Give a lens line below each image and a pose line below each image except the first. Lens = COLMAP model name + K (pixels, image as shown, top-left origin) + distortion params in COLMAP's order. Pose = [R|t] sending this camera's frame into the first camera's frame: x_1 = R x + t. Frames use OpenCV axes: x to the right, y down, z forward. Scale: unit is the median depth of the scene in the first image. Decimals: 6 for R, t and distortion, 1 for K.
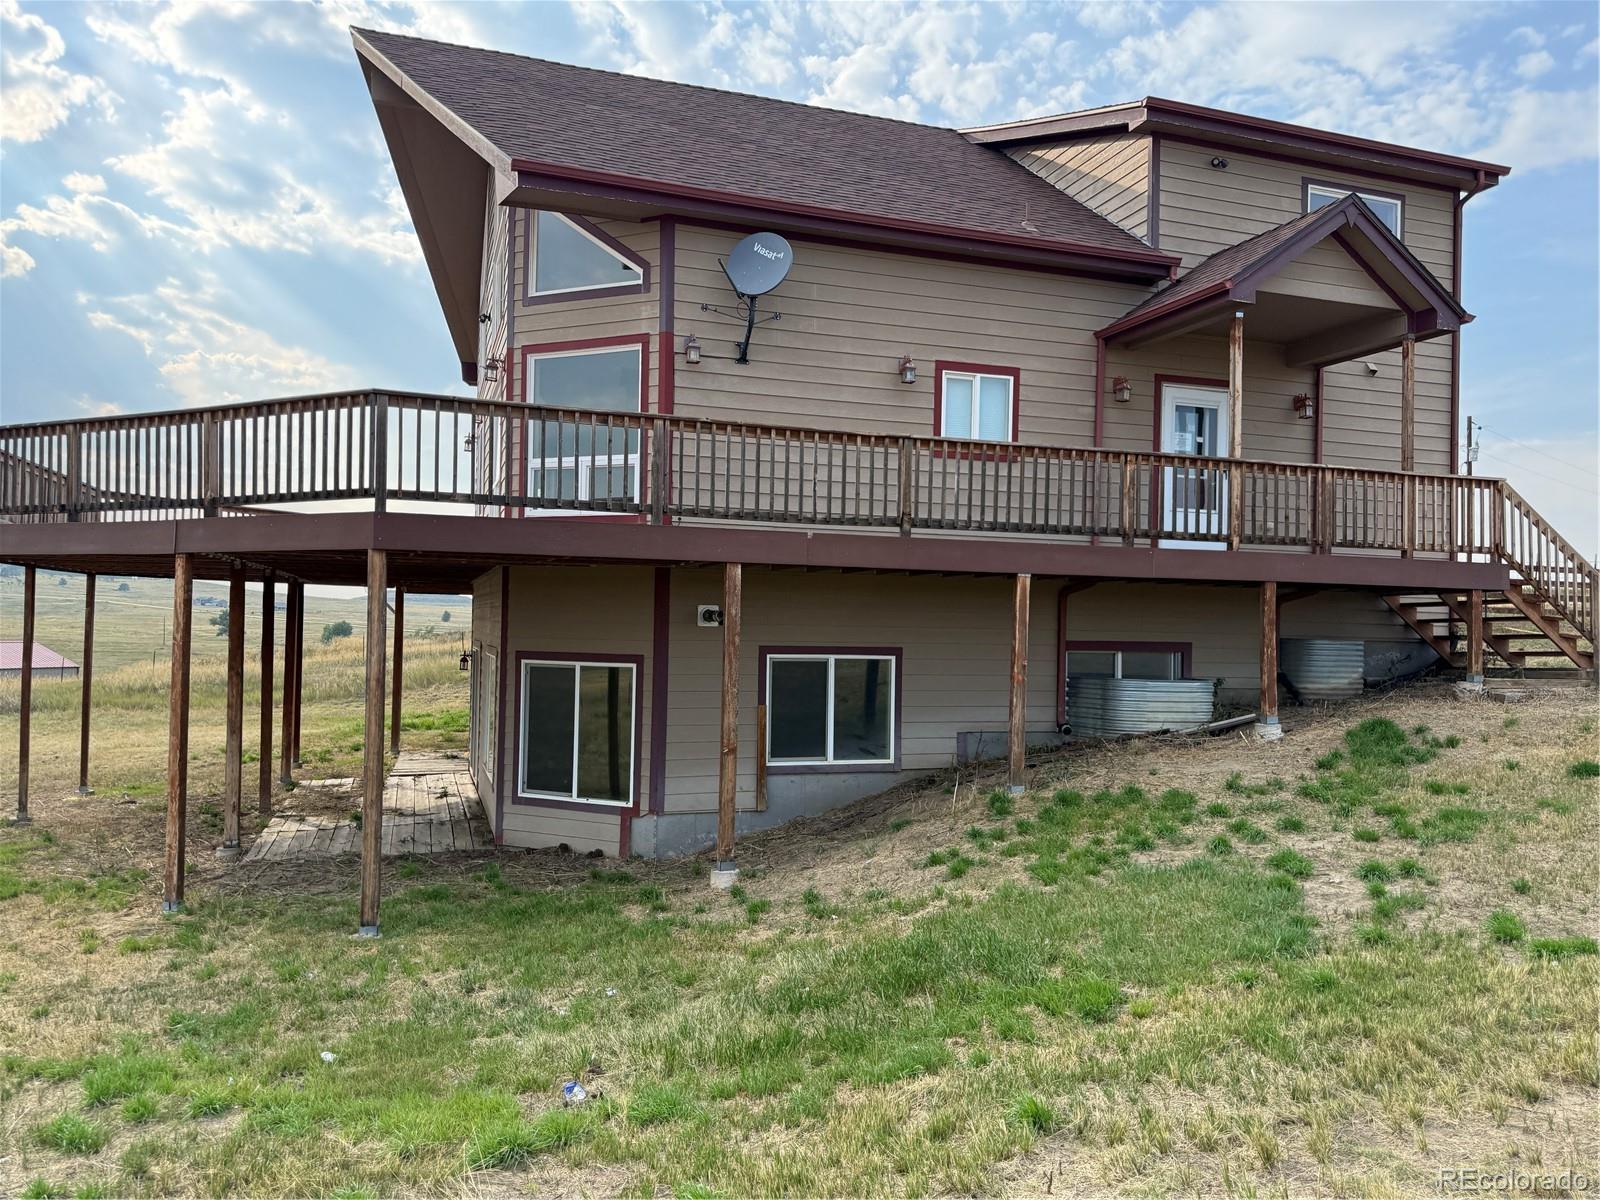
lens RADIAL K [[1109.0, 0, 801.8], [0, 1109.0, 607.5], [0, 0, 1]] dist [0.012809, -0.001361]
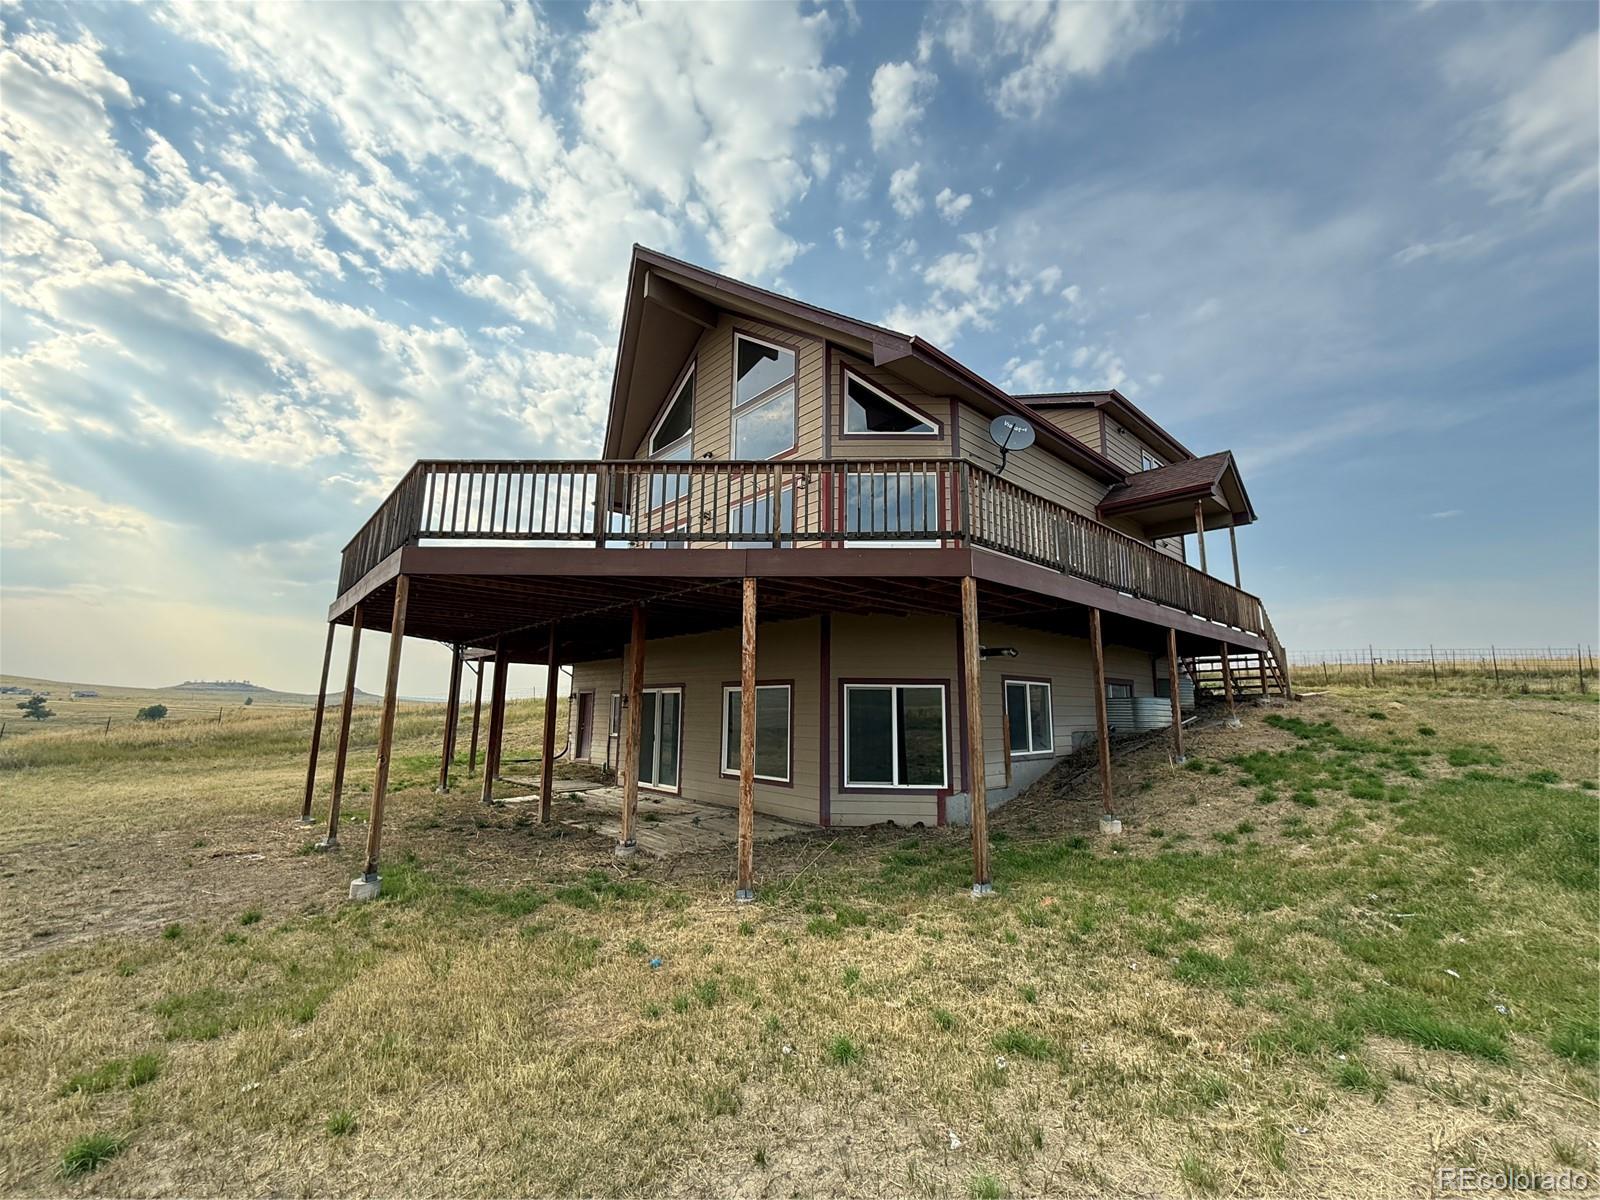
lens RADIAL K [[637.3, 0, 800.2], [0, 637.3, 599.7], [0, 0, 1]] dist [-0.004481, 0.001181]
pose [[0.919802, 0.059471, 0.387850, -0.632878], [0.001440, 0.987929, -0.154899, 0.067820], [-0.392380, 0.143035, 0.908614, 0.303189]]
